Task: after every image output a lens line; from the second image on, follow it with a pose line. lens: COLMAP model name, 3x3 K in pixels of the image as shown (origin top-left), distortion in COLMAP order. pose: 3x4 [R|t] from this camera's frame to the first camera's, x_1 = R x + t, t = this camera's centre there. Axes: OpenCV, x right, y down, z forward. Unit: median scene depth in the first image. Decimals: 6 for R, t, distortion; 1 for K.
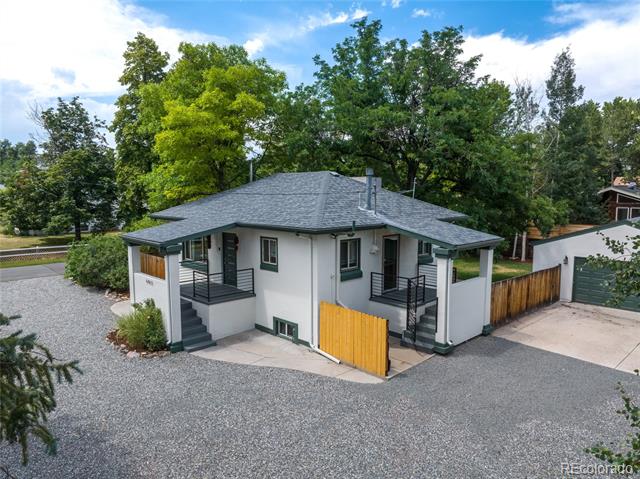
lens RADIAL K [[456.4, 0, 320.0], [0, 456.4, 239.5], [0, 0, 1]] dist [-0.078270, 0.065375]
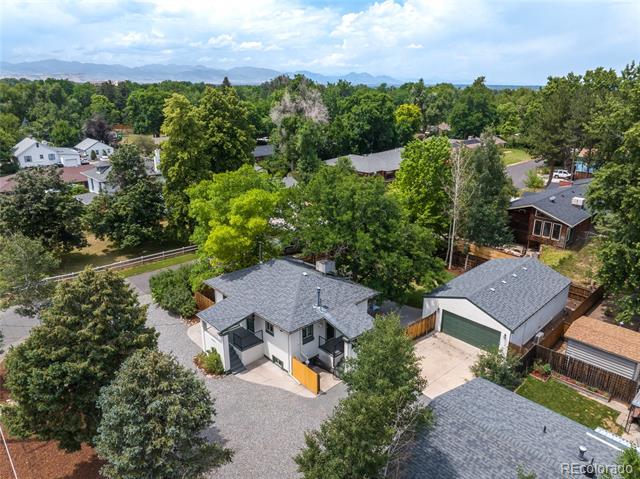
lens RADIAL K [[456.4, 0, 320.0], [0, 456.4, 239.5], [0, 0, 1]] dist [-0.078270, 0.065375]
pose [[0.999443, 0.011531, -0.031327, 0.180374], [-0.004492, 0.976368, 0.216069, -0.819116], [0.033078, -0.215808, 0.975875, -0.939329]]
